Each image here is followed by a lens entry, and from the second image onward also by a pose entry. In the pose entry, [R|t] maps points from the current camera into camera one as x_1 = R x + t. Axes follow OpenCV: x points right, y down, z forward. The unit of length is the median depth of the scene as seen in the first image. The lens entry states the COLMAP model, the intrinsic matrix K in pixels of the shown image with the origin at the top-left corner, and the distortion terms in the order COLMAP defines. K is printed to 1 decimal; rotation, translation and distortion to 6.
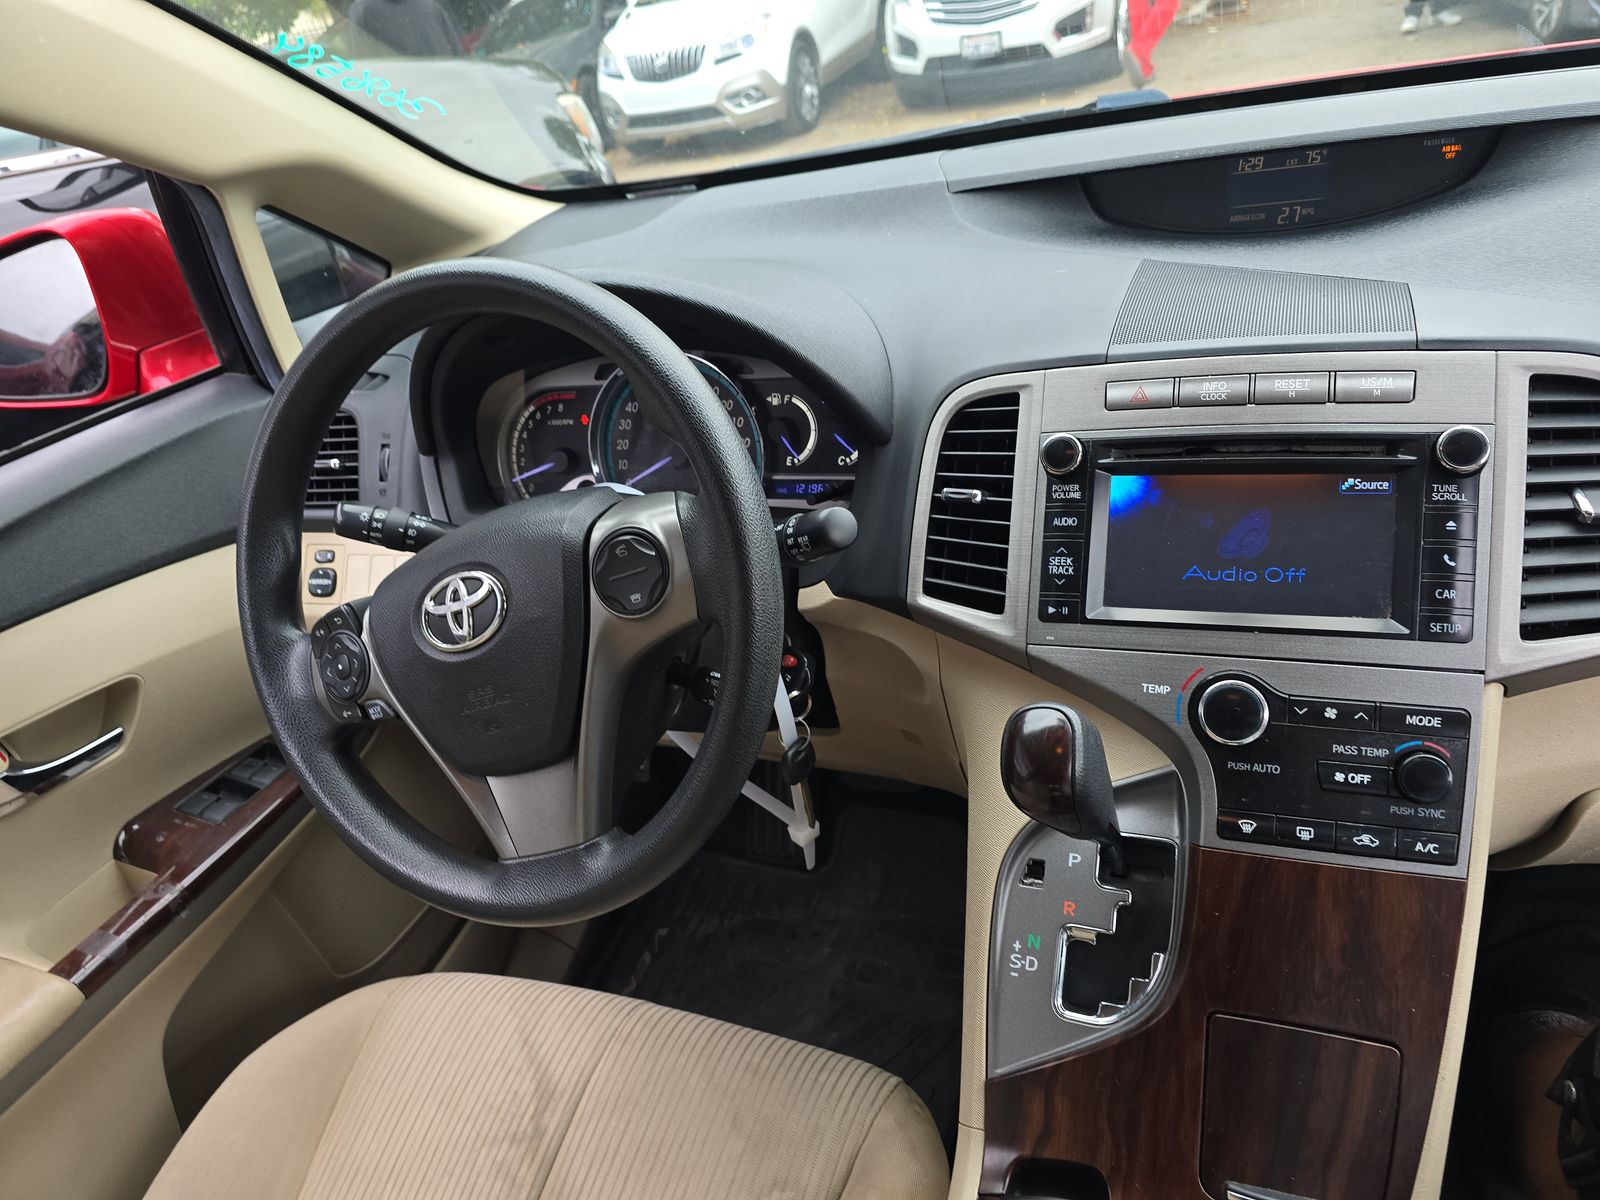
lens RADIAL K [[1069.3, 0, 800.0], [0, 1069.3, 600.0], [0, 0, 1]] dist [0.042729, -0.031434]
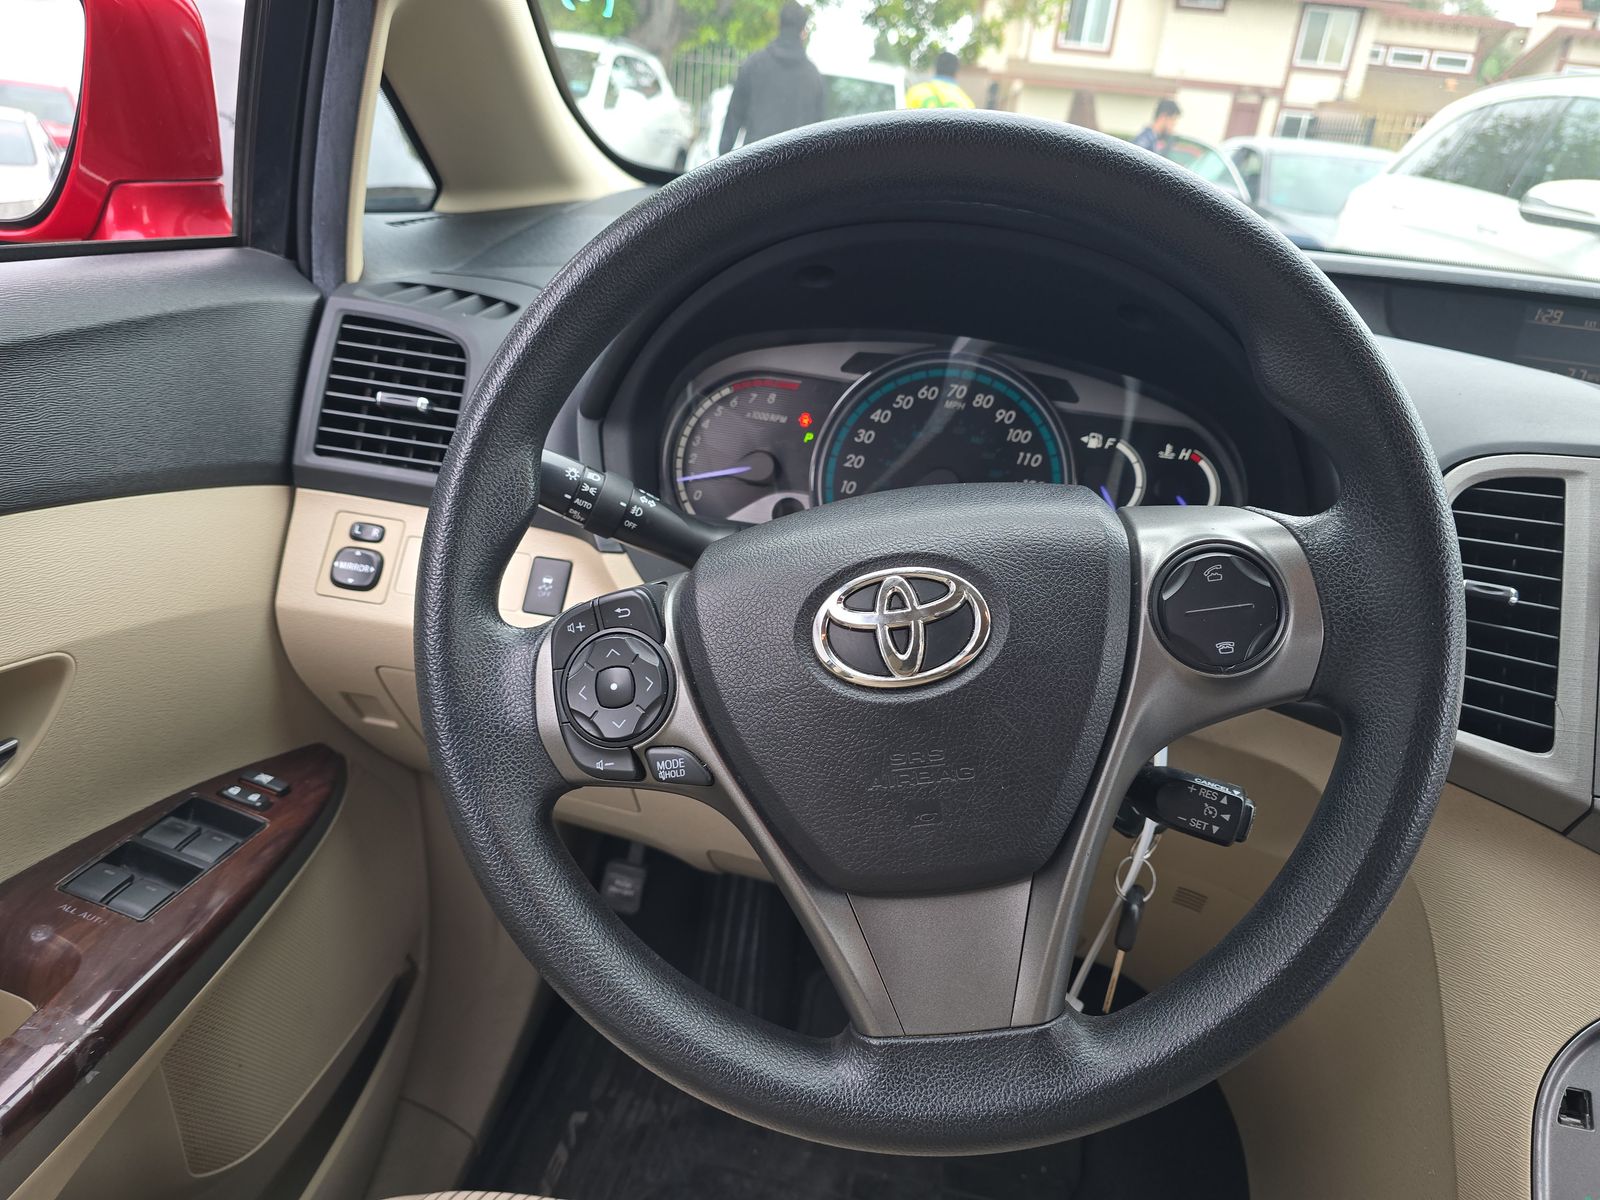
lens RADIAL K [[1082.0, 0, 800.0], [0, 1082.0, 600.0], [0, 0, 1]] dist [0.047238, -0.043775]
pose [[0.945415, 0.179420, 0.272028, -0.416371], [-0.142812, 0.978466, -0.149027, 0.074959], [-0.292909, 0.102044, 0.950679, 0.308949]]
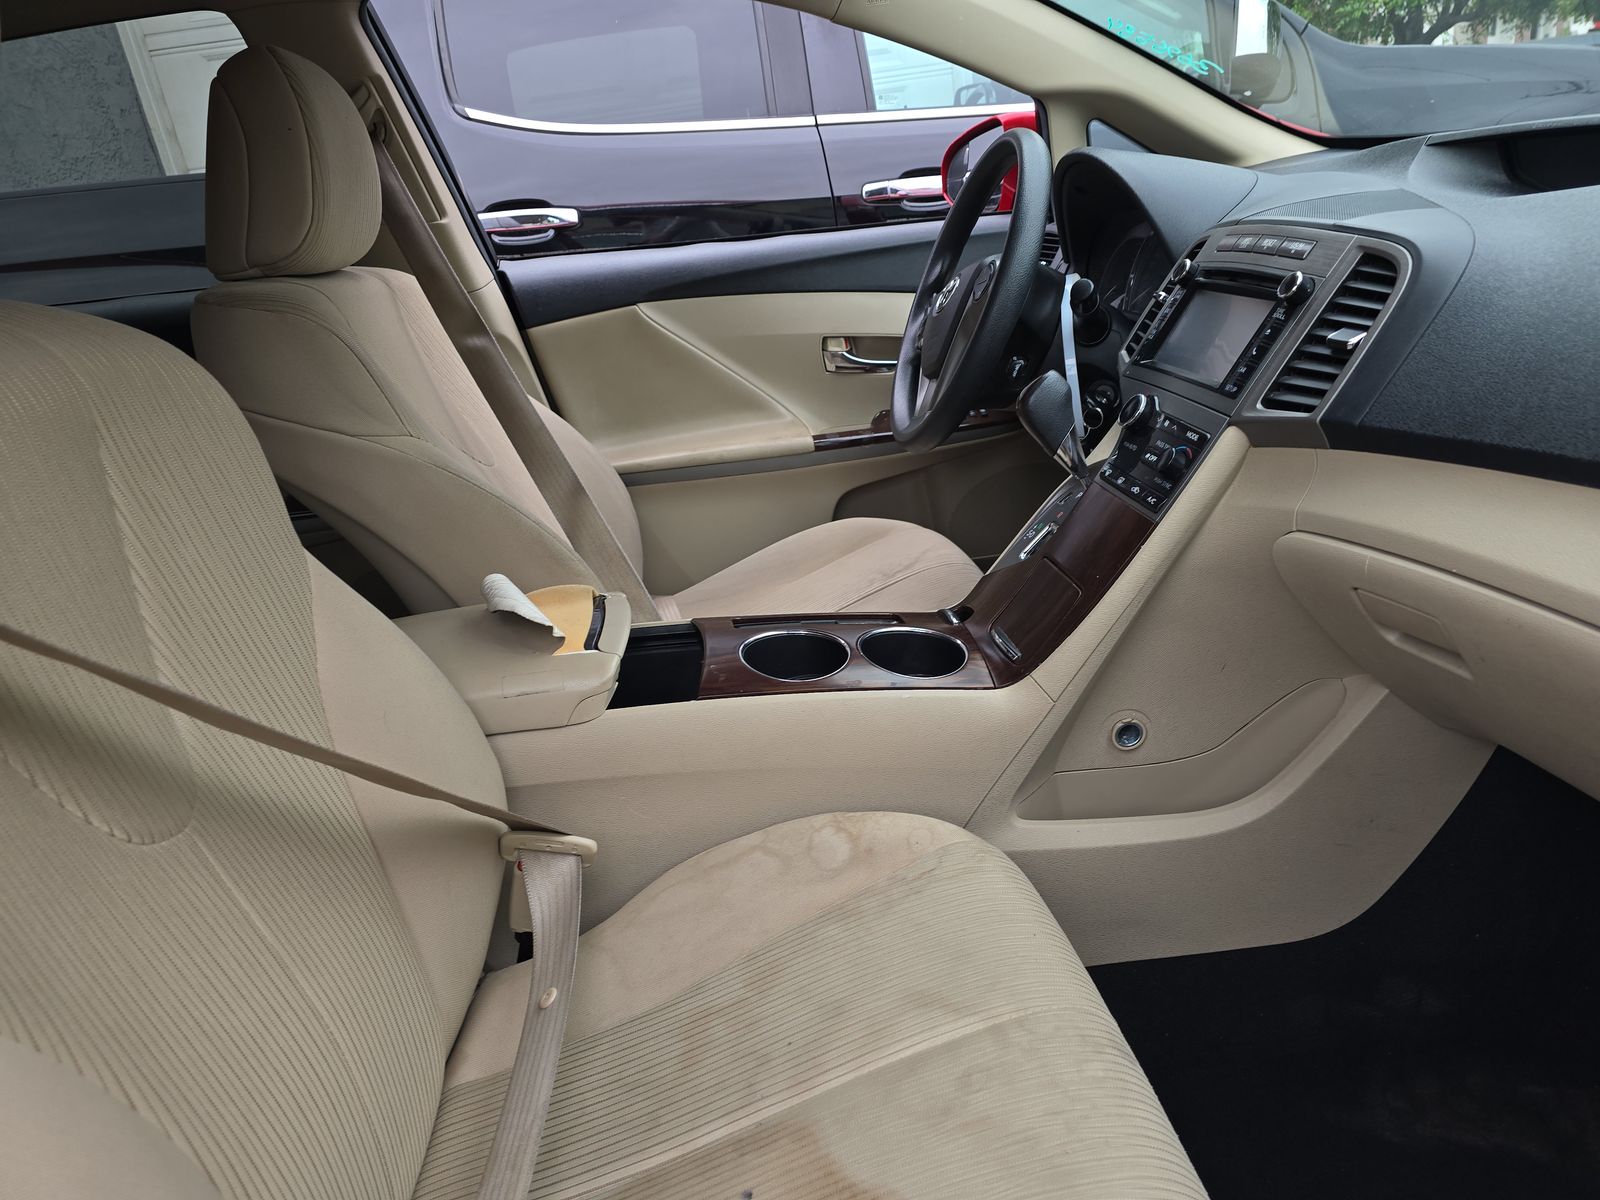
lens RADIAL K [[1082.0, 0, 800.0], [0, 1082.0, 600.0], [0, 0, 1]] dist [0.047238, -0.043775]
pose [[0.481779, 0.428109, -0.764599, 1.169832], [-0.422884, 0.877799, 0.225029, 0.147566], [0.767501, 0.214922, 0.603946, -0.311208]]
